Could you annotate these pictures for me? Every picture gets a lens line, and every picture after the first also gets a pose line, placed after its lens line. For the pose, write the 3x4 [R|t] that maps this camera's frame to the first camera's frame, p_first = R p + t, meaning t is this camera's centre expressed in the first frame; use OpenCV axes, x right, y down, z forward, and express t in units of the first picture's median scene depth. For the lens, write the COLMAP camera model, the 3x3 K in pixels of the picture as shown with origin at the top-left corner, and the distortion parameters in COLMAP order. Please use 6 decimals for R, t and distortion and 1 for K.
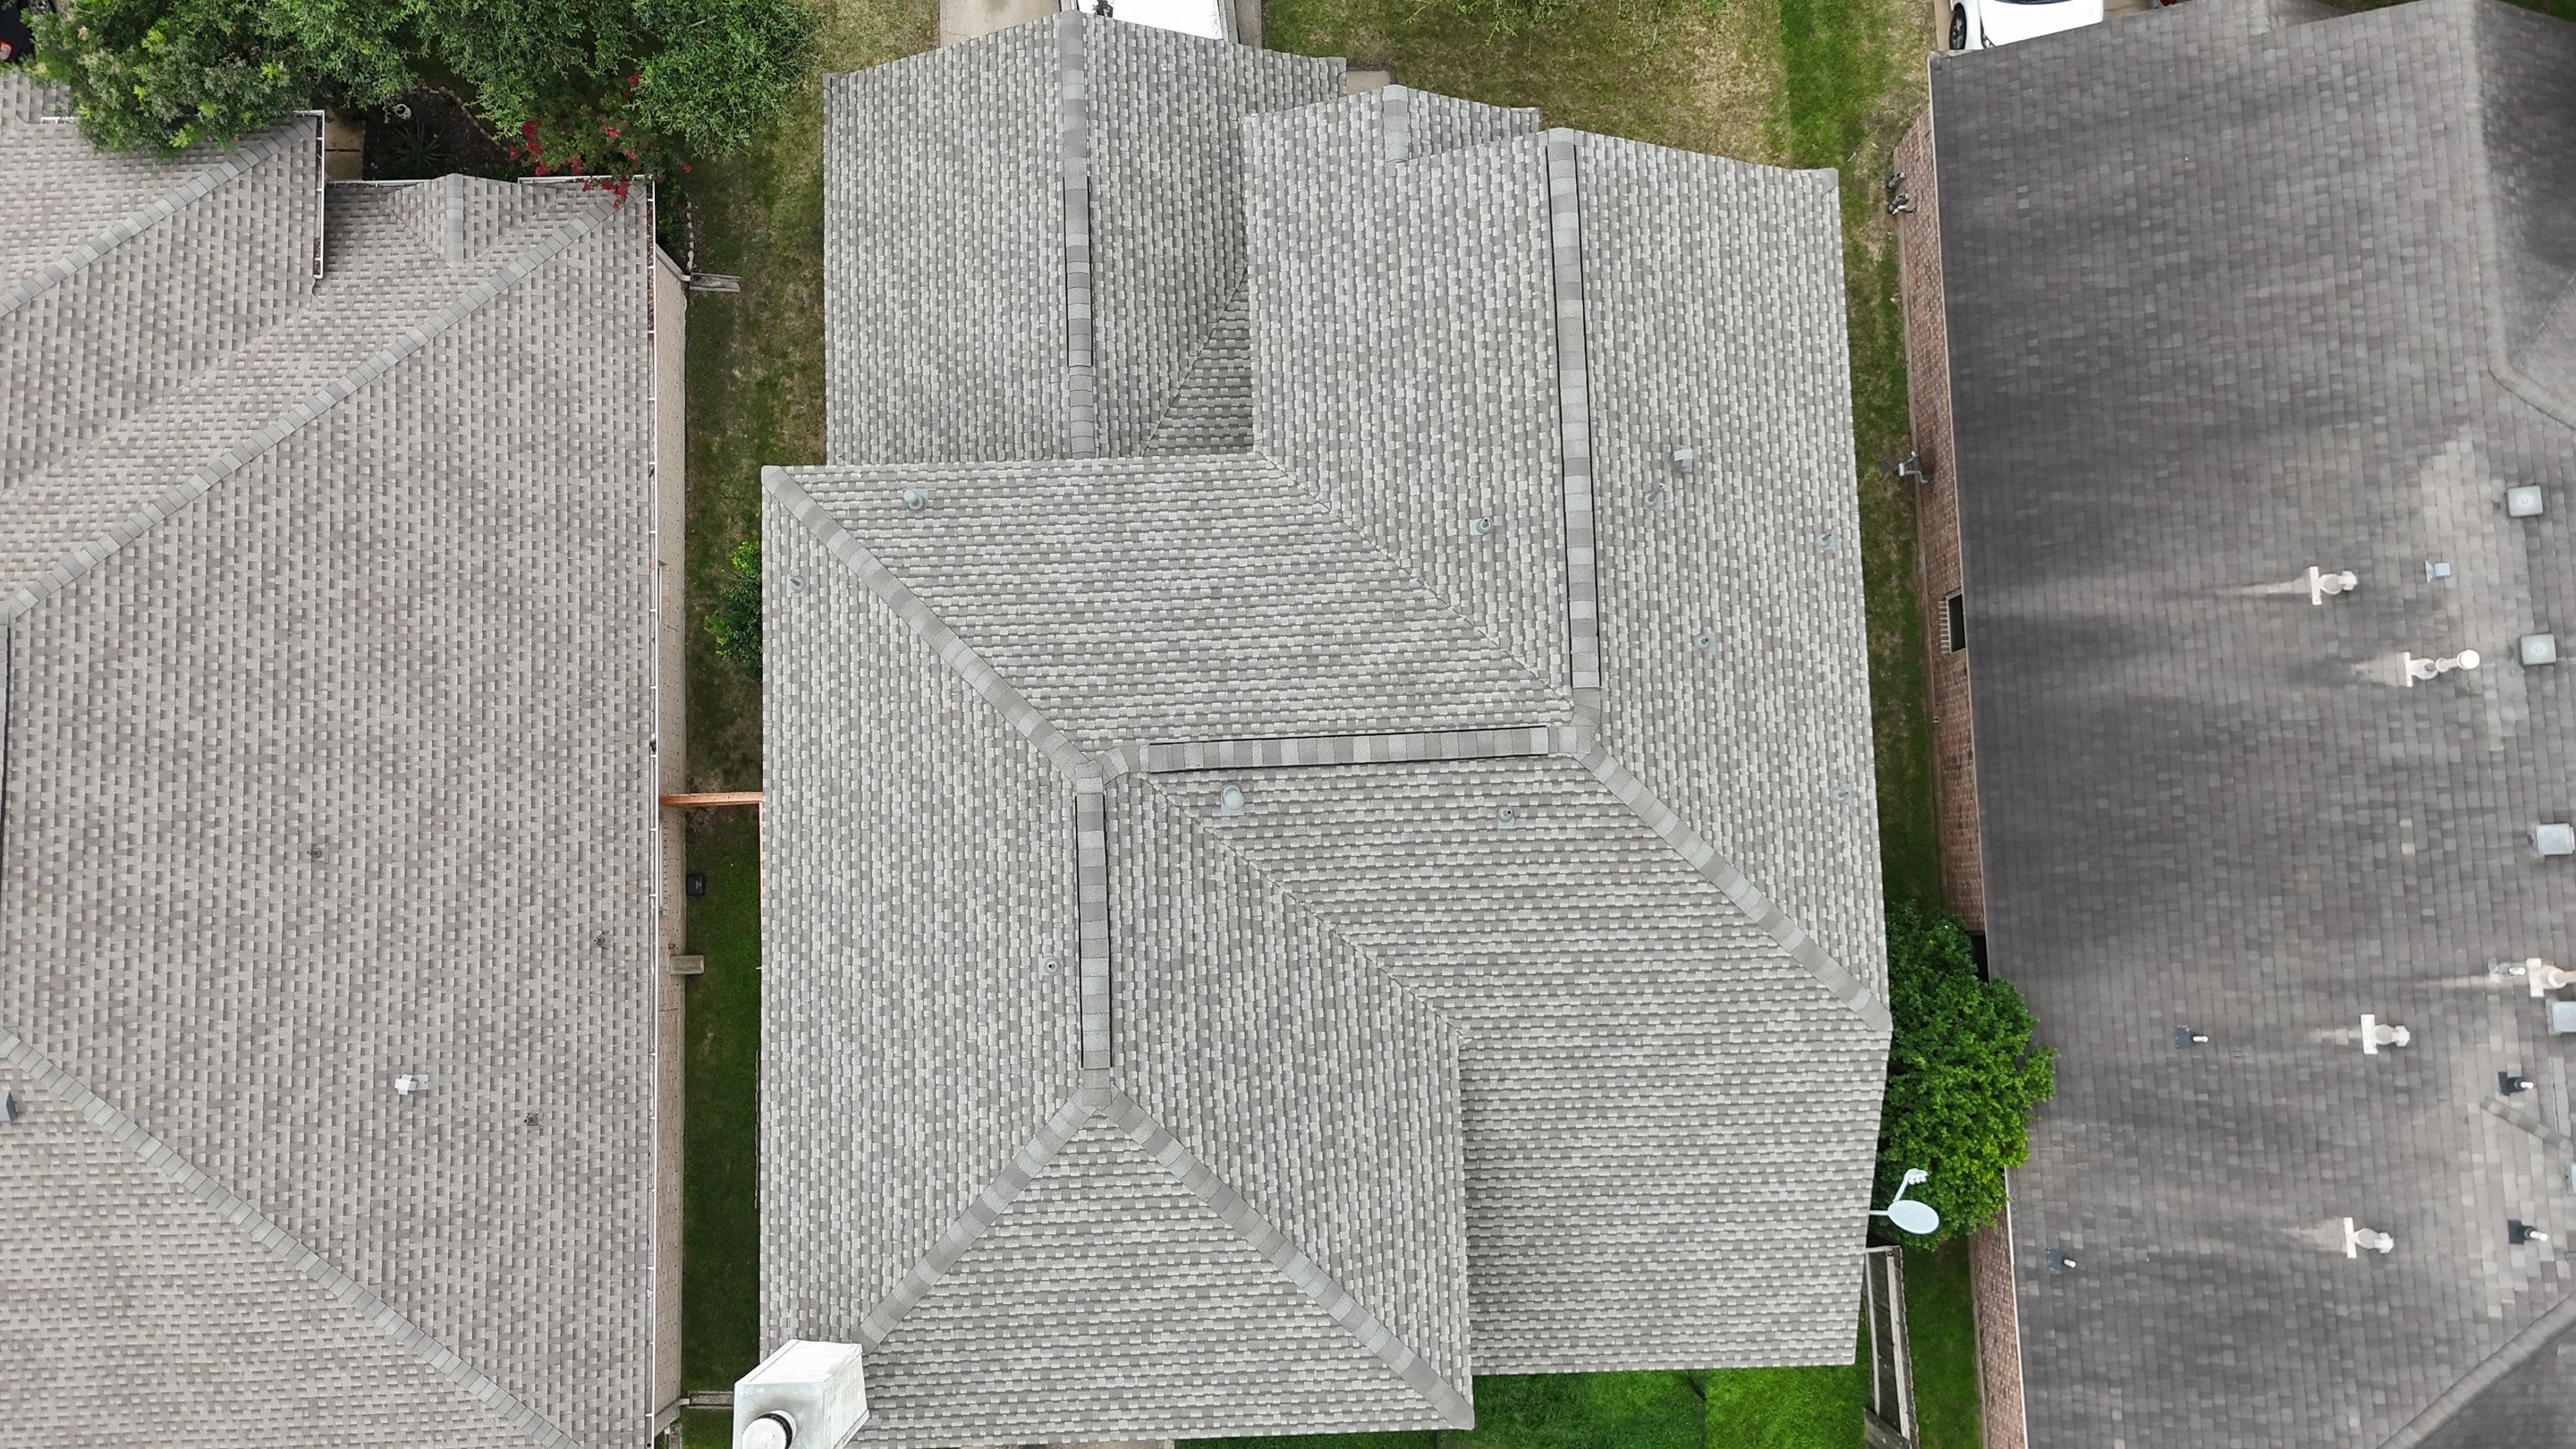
lens RADIAL K [[1892.7, 0, 1283.8], [0, 1892.7, 727.7], [0, 0, 1]] dist [0.077986, -0.074404]
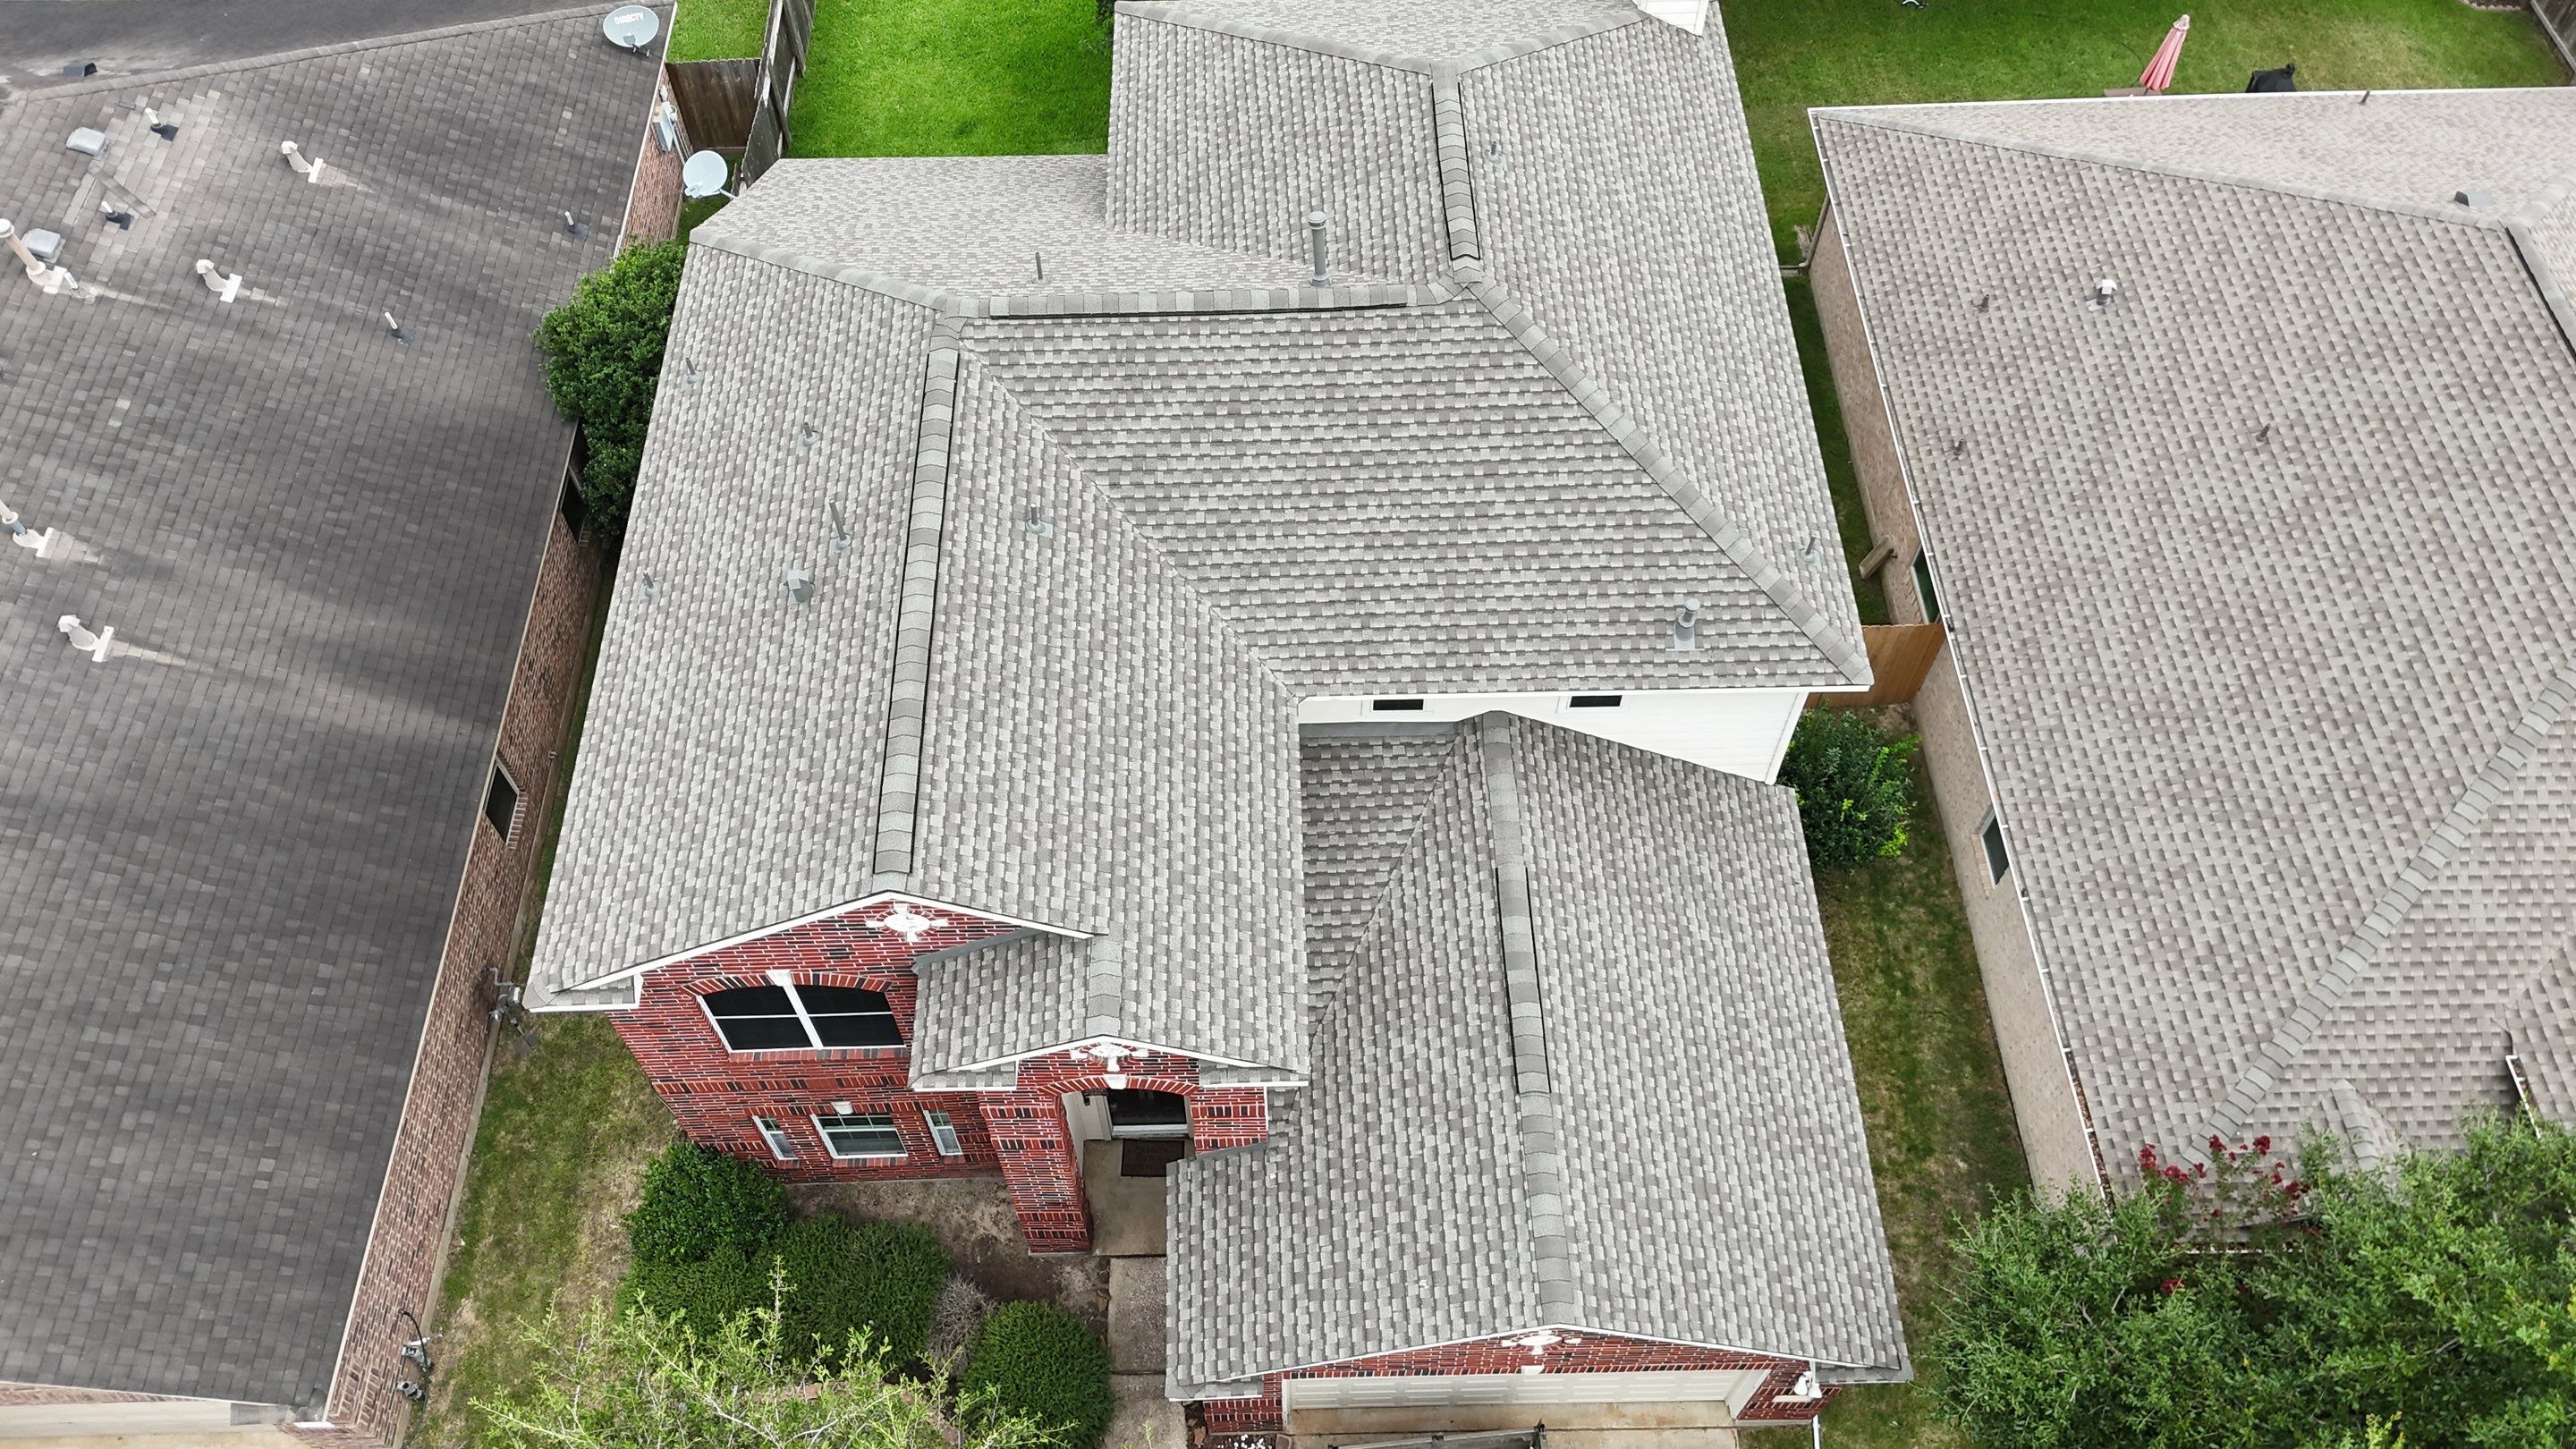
lens RADIAL K [[1892.7, 0, 1286.2], [0, 1892.7, 724.7], [0, 0, 1]] dist [0.077986, -0.074404]
pose [[-0.999957, -0.007730, 0.005042, -0.014821], [0.009168, -0.769698, 0.638343, -0.690340], [-0.001054, 0.638362, 0.769736, 0.350938]]
